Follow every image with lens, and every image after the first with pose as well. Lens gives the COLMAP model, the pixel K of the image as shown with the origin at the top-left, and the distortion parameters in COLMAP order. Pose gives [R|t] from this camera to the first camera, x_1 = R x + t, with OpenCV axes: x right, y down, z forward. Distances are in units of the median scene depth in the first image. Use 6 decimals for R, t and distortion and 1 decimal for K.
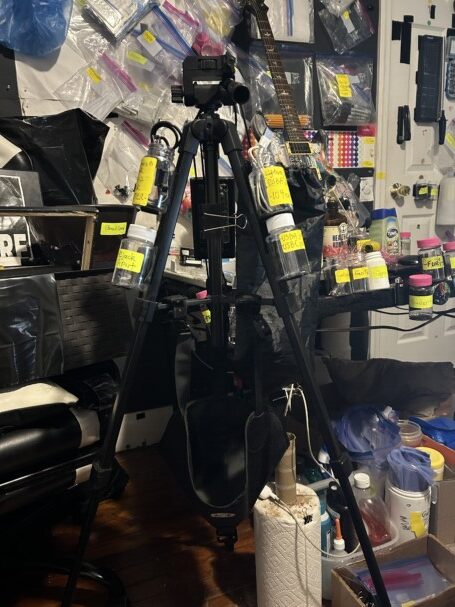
lens RADIAL K [[452.1, 0, 227.5], [0, 452.1, 303.5], [0, 0, 1]] dist [0.013160, -0.006736]
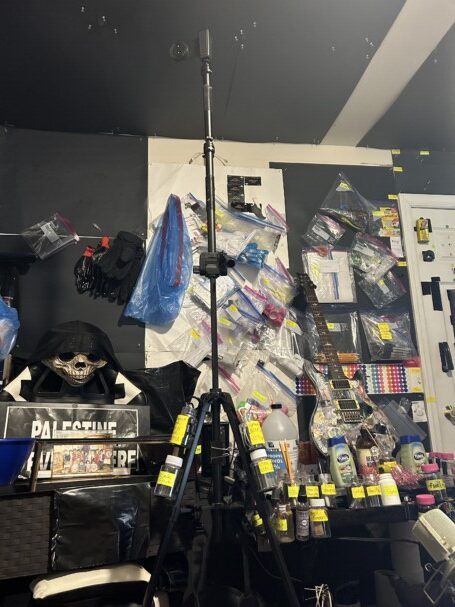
lens RADIAL K [[452.1, 0, 227.5], [0, 452.1, 303.5], [0, 0, 1]] dist [0.013160, -0.006736]
pose [[0.975882, -0.042698, -0.214082, 0.119247], [-0.052628, 0.905743, -0.420548, 0.009536], [0.211860, 0.421672, 0.881651, -0.289241]]
